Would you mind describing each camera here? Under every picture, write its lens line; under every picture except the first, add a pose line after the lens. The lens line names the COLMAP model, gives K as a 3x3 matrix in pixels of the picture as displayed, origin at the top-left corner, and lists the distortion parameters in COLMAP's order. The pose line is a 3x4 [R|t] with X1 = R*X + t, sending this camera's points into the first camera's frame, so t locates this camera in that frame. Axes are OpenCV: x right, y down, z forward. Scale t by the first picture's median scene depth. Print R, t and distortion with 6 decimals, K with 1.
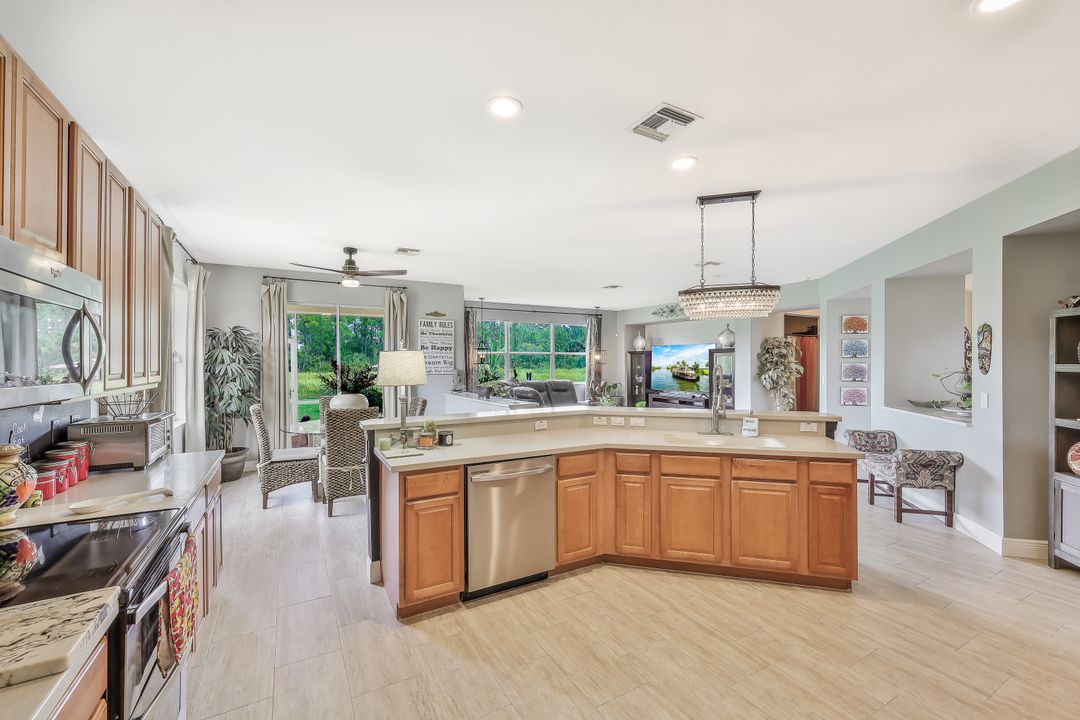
lens RADIAL K [[436.8, 0, 523.8], [0, 436.8, 360.3], [0, 0, 1]] dist [-0.000255, -0.000048]
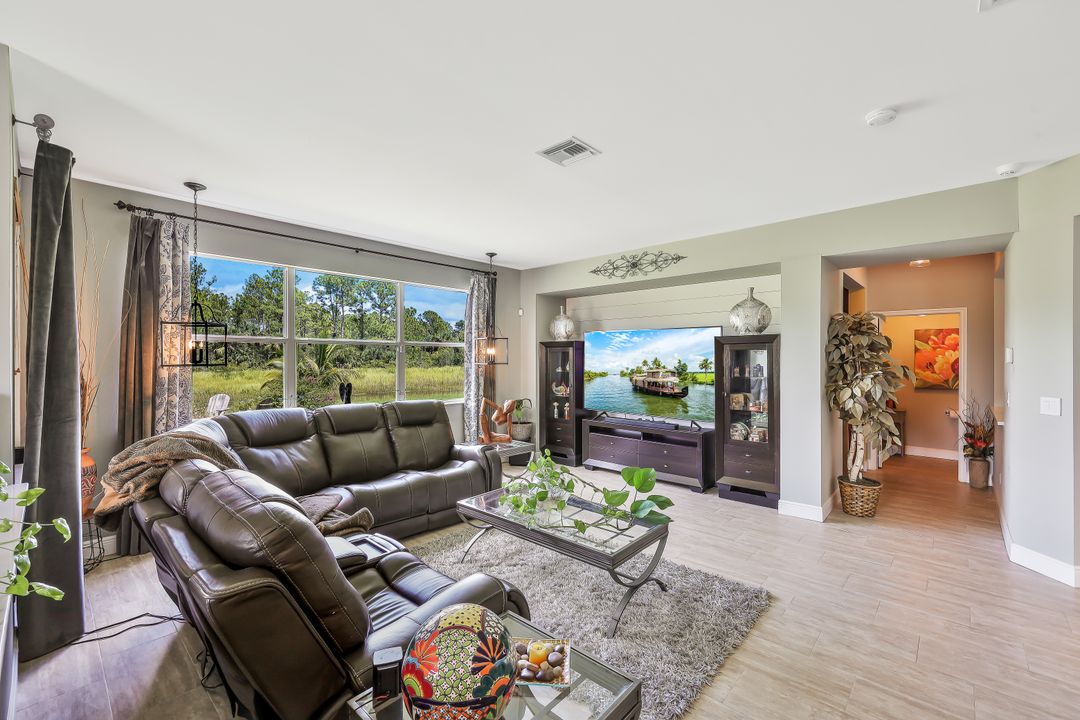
lens RADIAL K [[455.9, 0, 540.0], [0, 455.9, 360.0], [0, 0, 1]] dist [-0.000059, -0.000107]
pose [[0.939950, 0.001688, 0.341308, 0.044518], [-0.003219, 0.999987, 0.003920, 0.001006], [-0.341297, -0.004783, 0.939943, 0.540236]]
